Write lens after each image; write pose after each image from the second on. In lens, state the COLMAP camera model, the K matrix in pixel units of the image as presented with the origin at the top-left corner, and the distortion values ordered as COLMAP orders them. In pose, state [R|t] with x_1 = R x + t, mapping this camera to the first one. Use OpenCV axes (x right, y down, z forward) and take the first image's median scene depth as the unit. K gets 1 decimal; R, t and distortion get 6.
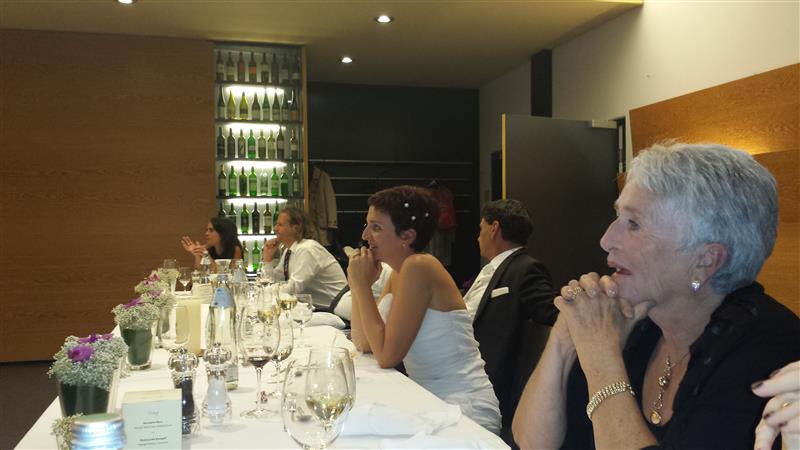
lens RADIAL K [[733.8, 0, 398.8], [0, 733.8, 236.7], [0, 0, 1]] dist [0.032574, -0.132120]
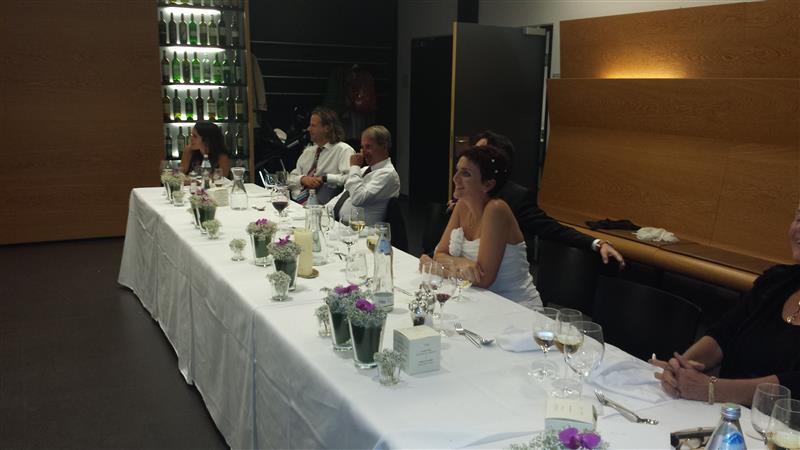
lens RADIAL K [[733.8, 0, 392.4], [0, 733.8, 231.6], [0, 0, 1]] dist [0.032574, -0.132120]
pose [[0.980832, -0.013322, 0.194398, -0.132611], [-0.024349, 0.981461, 0.190108, -0.052709], [-0.193327, -0.191197, 0.962324, -0.076618]]
